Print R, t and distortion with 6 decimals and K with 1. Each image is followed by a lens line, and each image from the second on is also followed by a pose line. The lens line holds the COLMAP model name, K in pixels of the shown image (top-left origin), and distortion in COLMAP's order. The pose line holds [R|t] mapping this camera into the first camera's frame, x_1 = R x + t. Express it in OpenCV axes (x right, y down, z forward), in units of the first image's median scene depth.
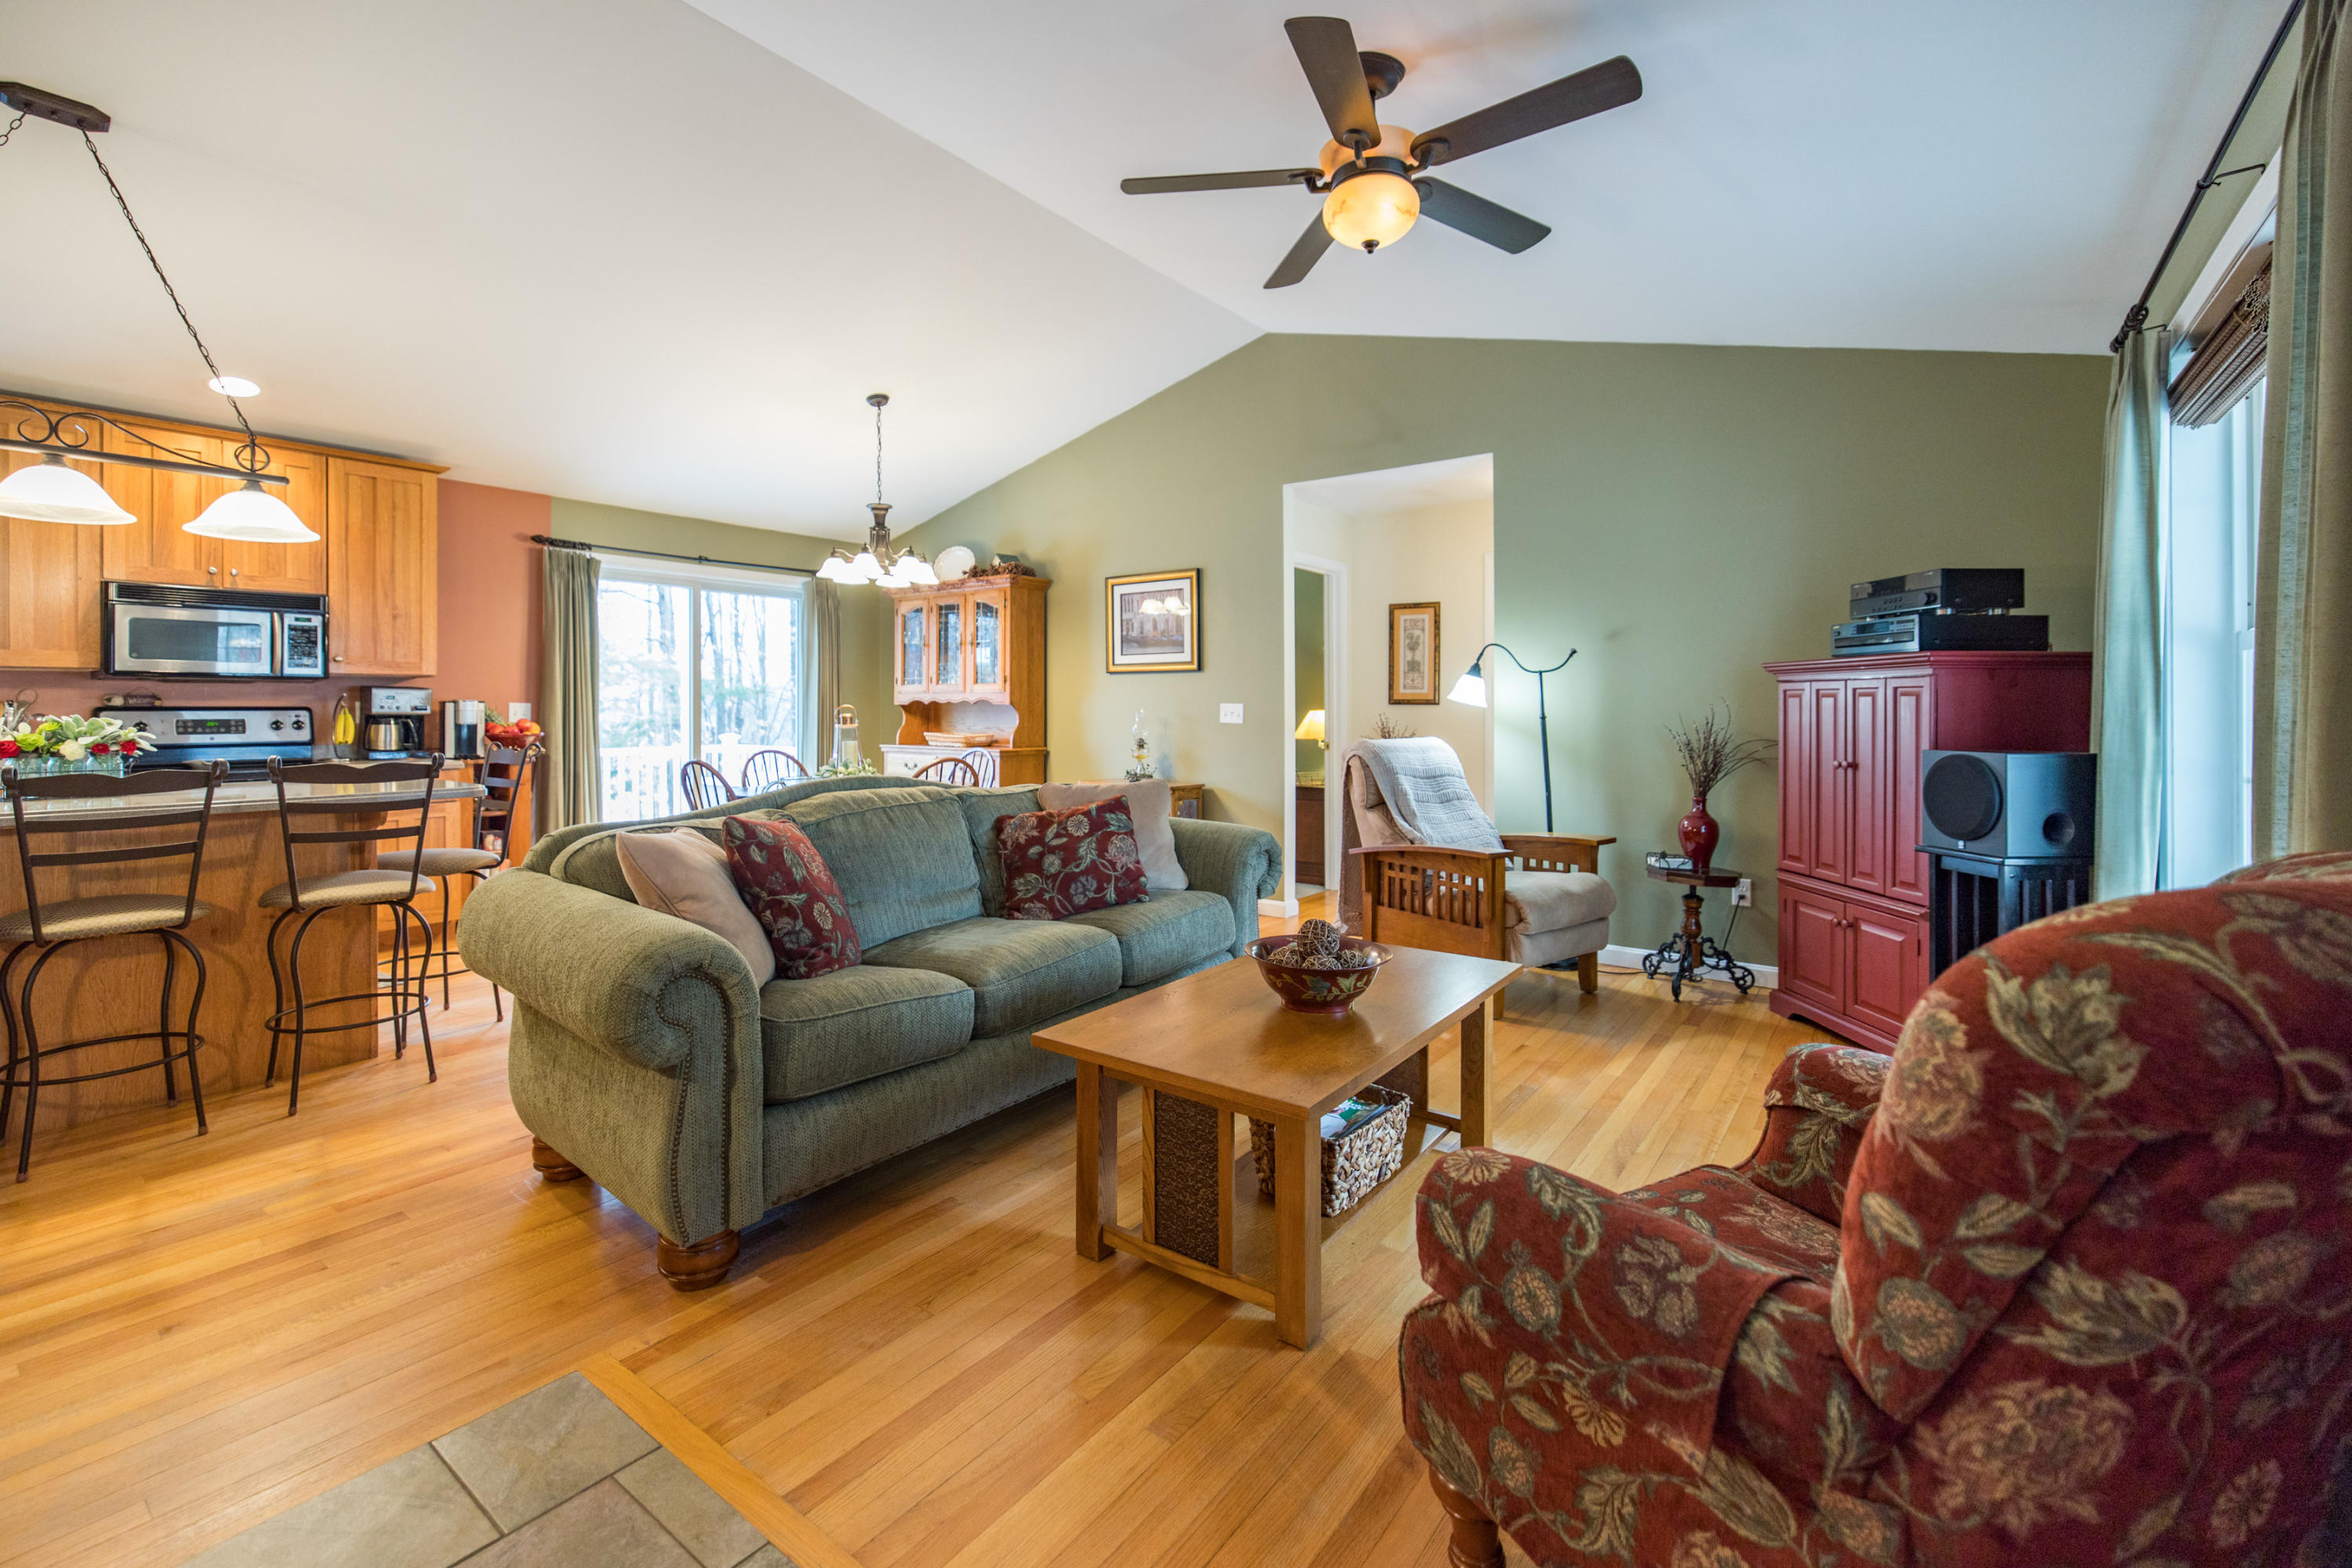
lens RADIAL K [[1033.3, 0, 1109.5], [0, 1033.3, 720.2], [0, 0, 1]] dist [0.002347, -0.000716]
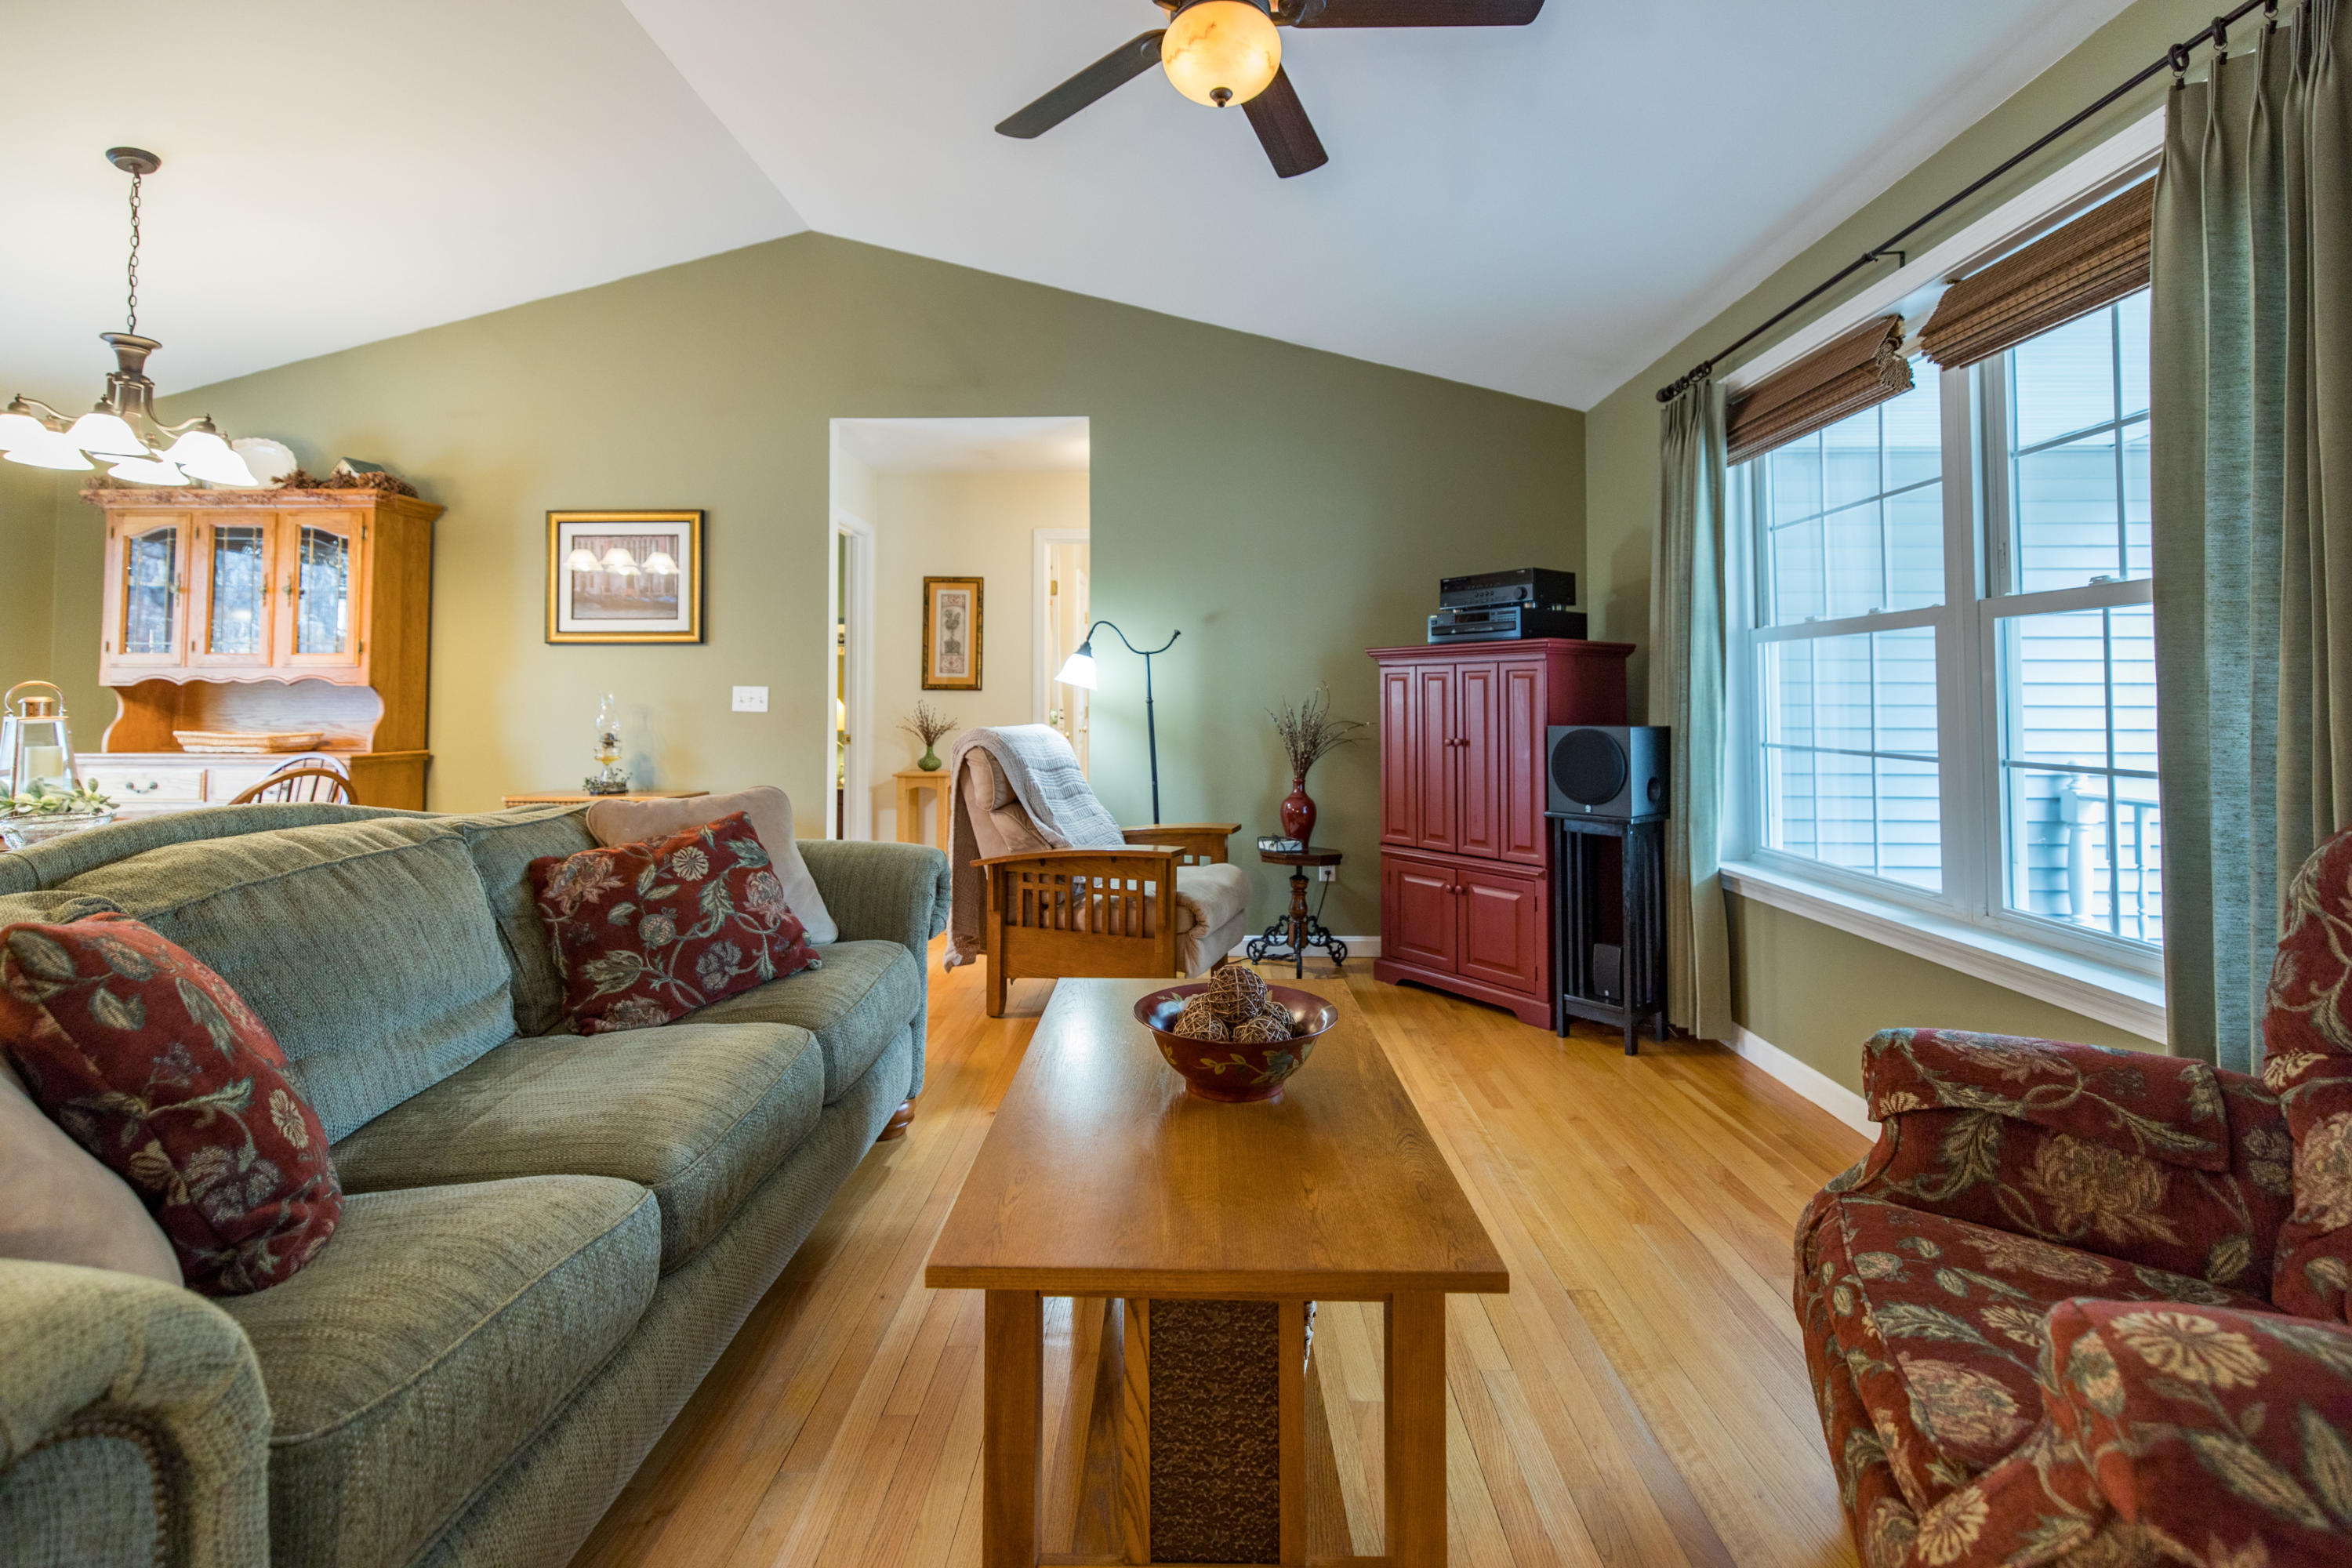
lens RADIAL K [[1033.3, 0, 1122.9], [0, 1033.3, 675.8], [0, 0, 1]] dist [0.002347, -0.000716]
pose [[0.790370, 0.018092, 0.612362, -0.195284], [0.006487, 0.999261, -0.037894, 0.010481], [-0.612595, 0.033923, 0.789669, 0.297554]]
